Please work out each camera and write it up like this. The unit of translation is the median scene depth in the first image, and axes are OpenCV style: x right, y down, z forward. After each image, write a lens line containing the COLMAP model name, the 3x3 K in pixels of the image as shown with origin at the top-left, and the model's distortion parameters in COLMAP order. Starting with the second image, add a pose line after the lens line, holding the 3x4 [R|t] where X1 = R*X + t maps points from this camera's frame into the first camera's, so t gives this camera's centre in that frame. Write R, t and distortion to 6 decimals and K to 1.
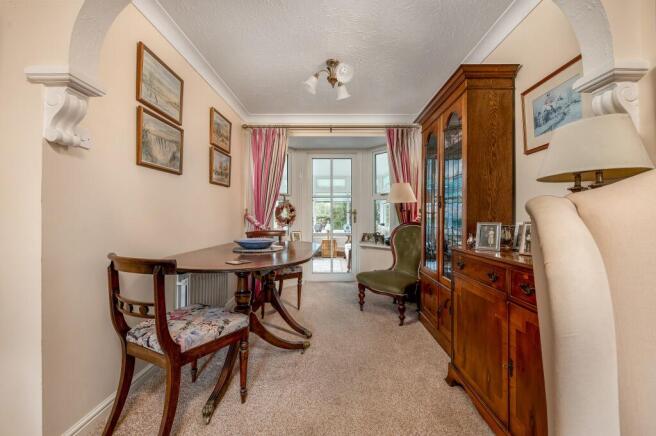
lens RADIAL K [[255.6, 0, 329.8], [0, 255.6, 216.1], [0, 0, 1]] dist [0.000752, 0.000079]
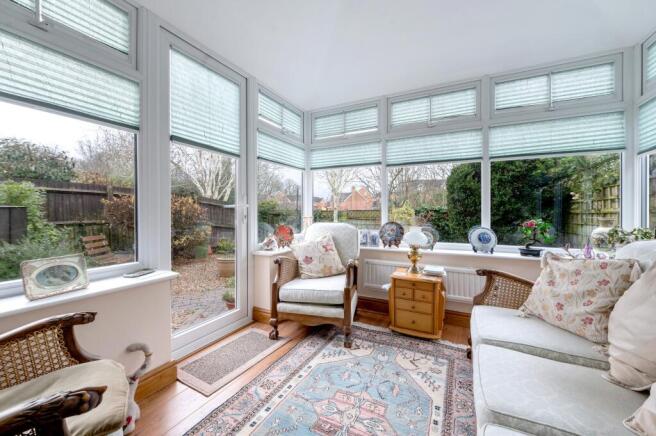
lens RADIAL K [[255.6, 0, 328.8], [0, 255.6, 213.9], [0, 0, 1]] dist [0.000752, 0.000079]
pose [[0.901835, 0.013303, -0.431876, 0.032848], [-0.006976, 0.999844, 0.016230, 0.010802], [0.432025, -0.011624, 0.901787, 0.643621]]
